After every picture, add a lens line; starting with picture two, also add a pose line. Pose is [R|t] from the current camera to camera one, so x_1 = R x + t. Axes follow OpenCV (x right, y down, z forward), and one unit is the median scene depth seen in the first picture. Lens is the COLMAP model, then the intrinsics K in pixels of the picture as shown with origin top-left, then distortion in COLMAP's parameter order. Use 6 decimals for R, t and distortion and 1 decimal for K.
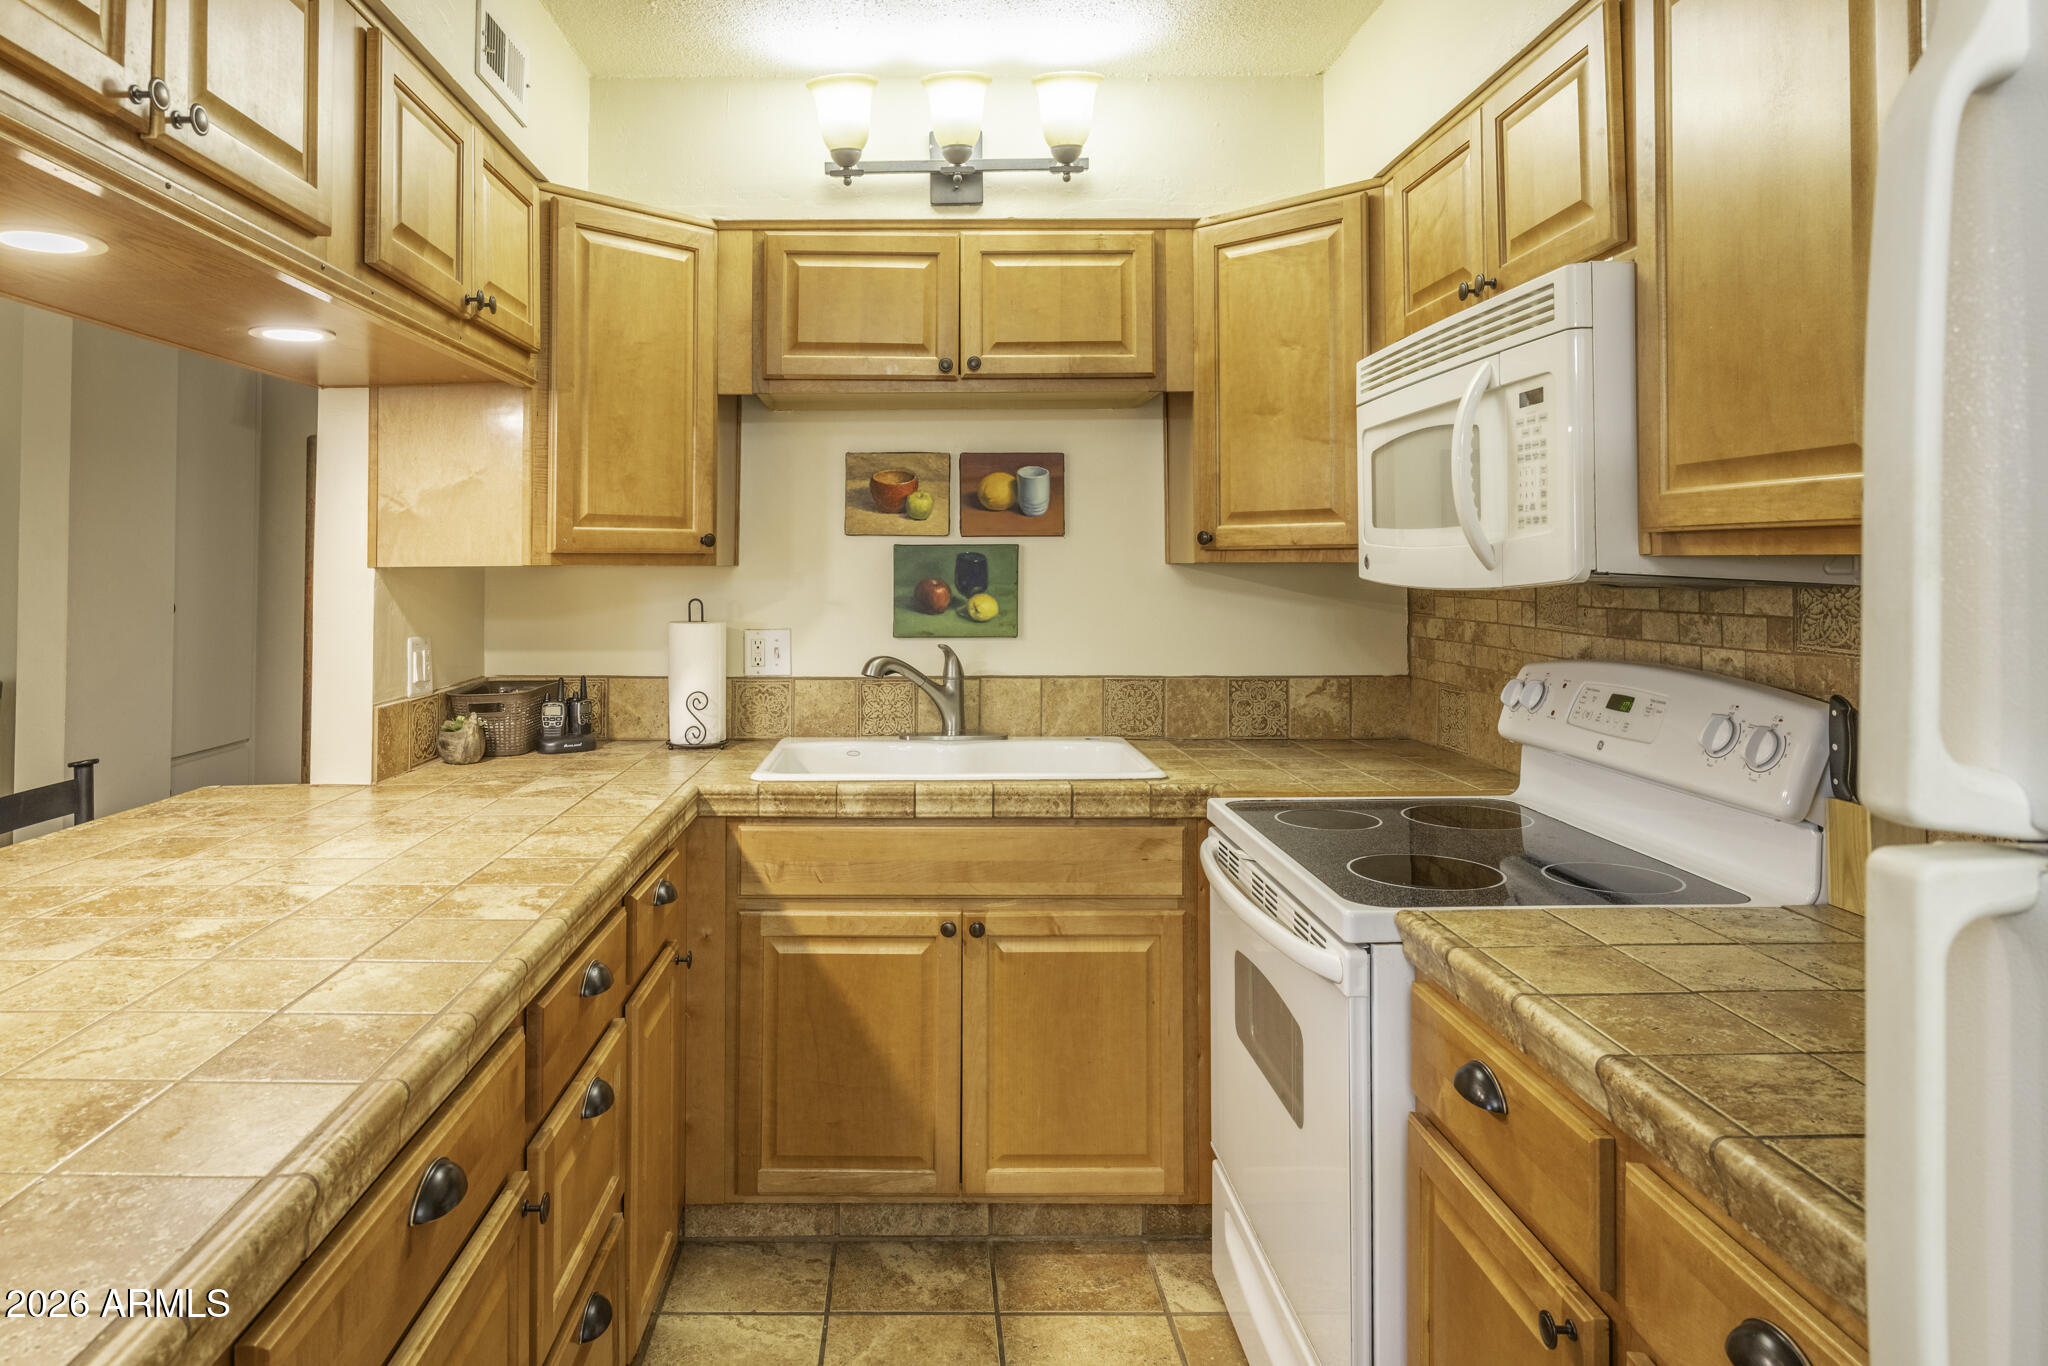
lens RADIAL K [[1211.1, 0, 930.3], [0, 1211.1, 539.5], [0, 0, 1]] dist [-0.012378, 0.003658]
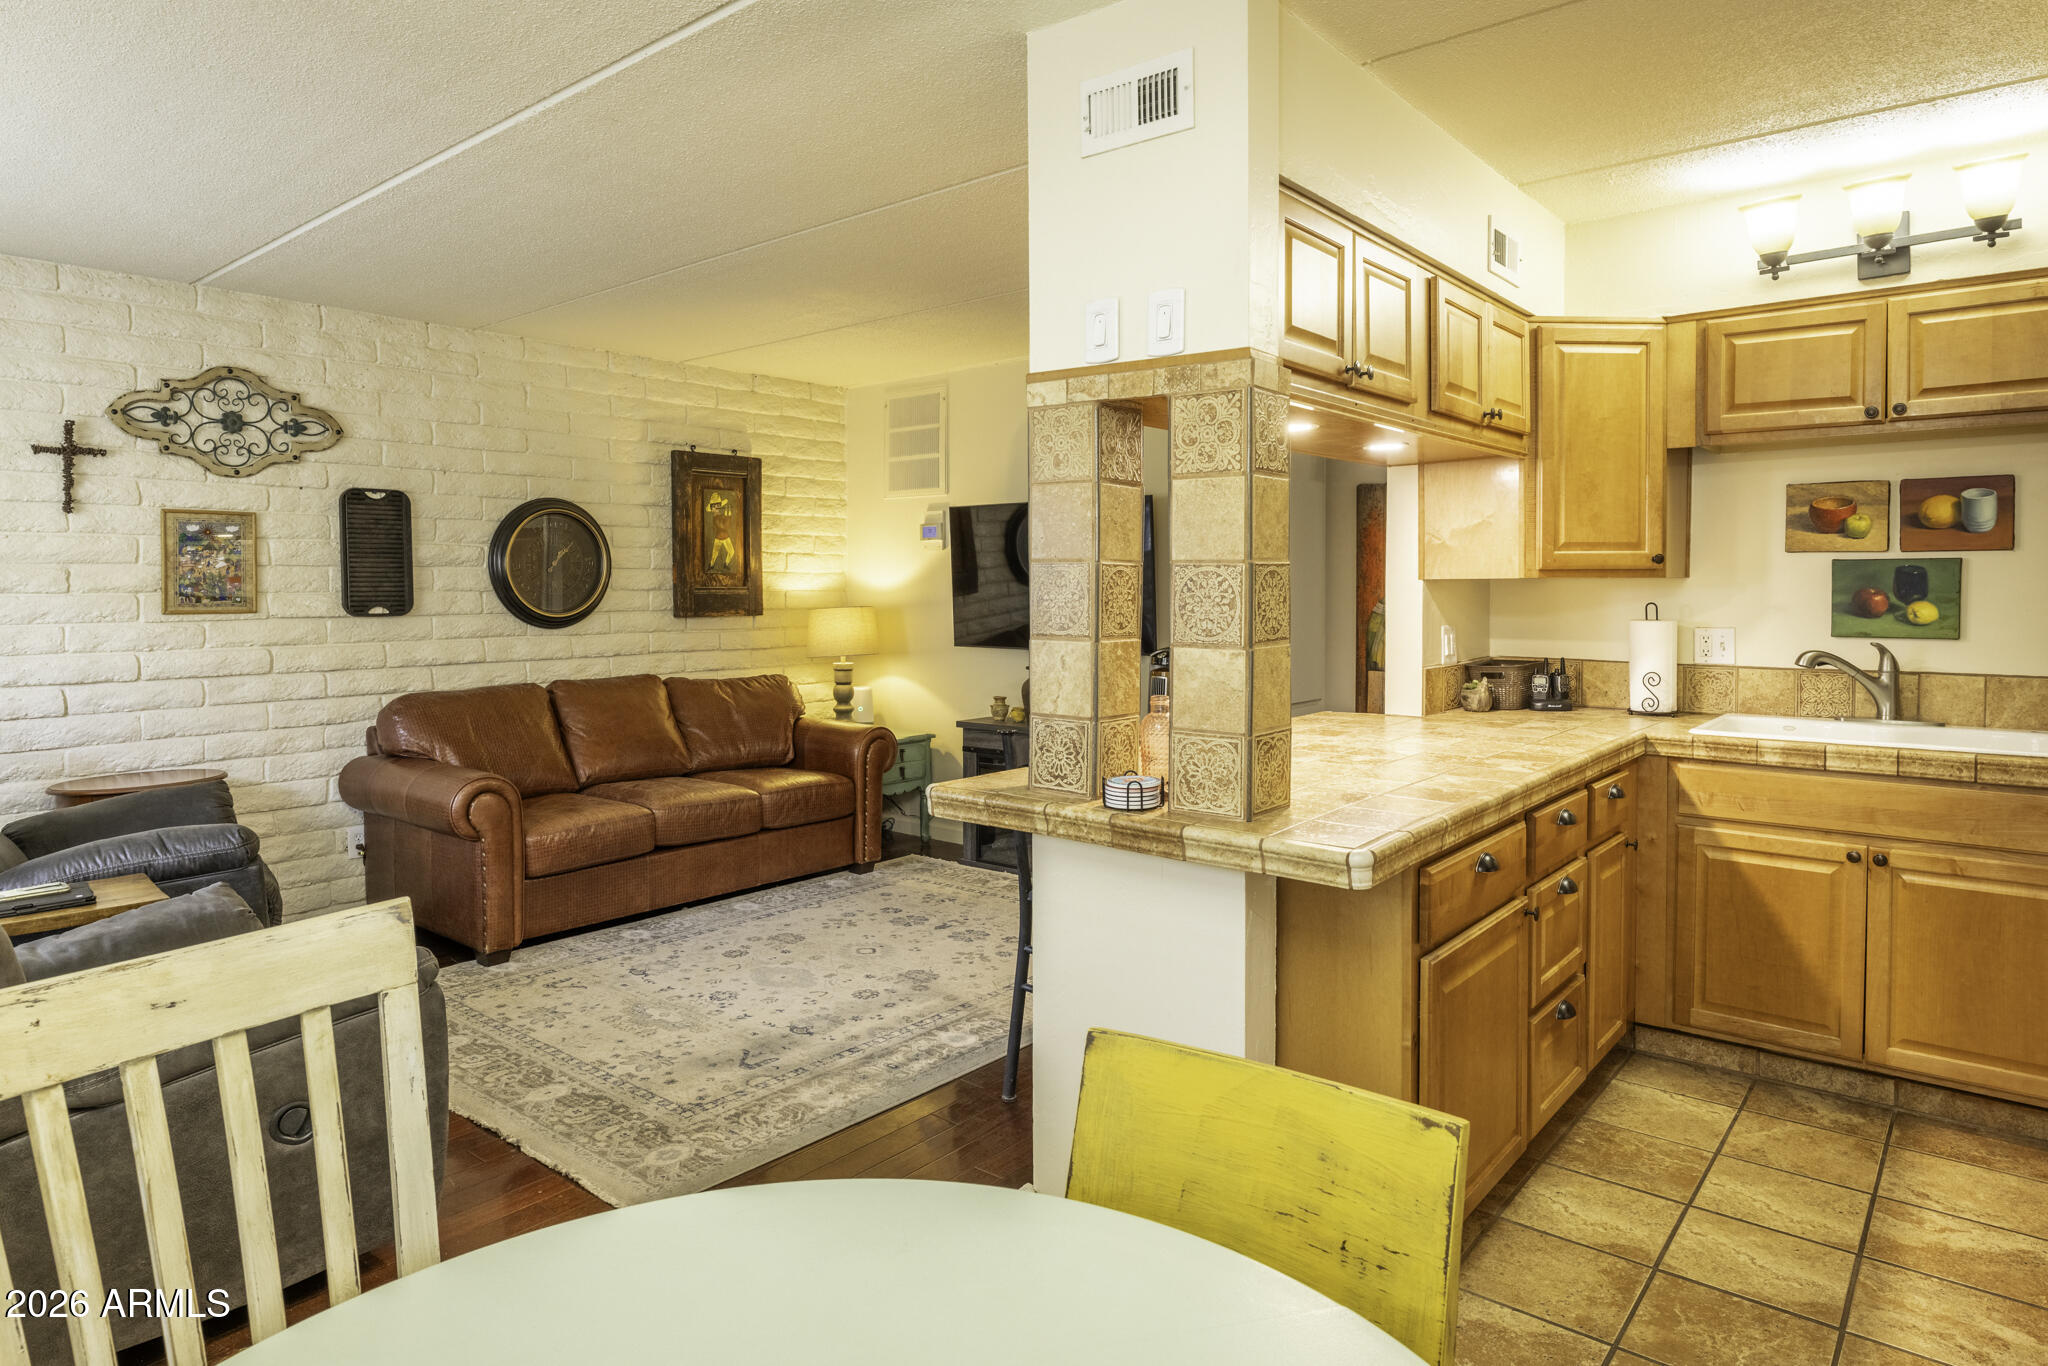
lens RADIAL K [[1211.1, 0, 1030.1], [0, 1211.1, 611.3], [0, 0, 1]] dist [-0.012378, 0.003658]
pose [[0.768203, 0.012670, -0.640080, 0.157415], [0.020011, 0.998840, 0.043789, -0.015902], [0.639893, -0.046447, 0.767059, -0.539248]]
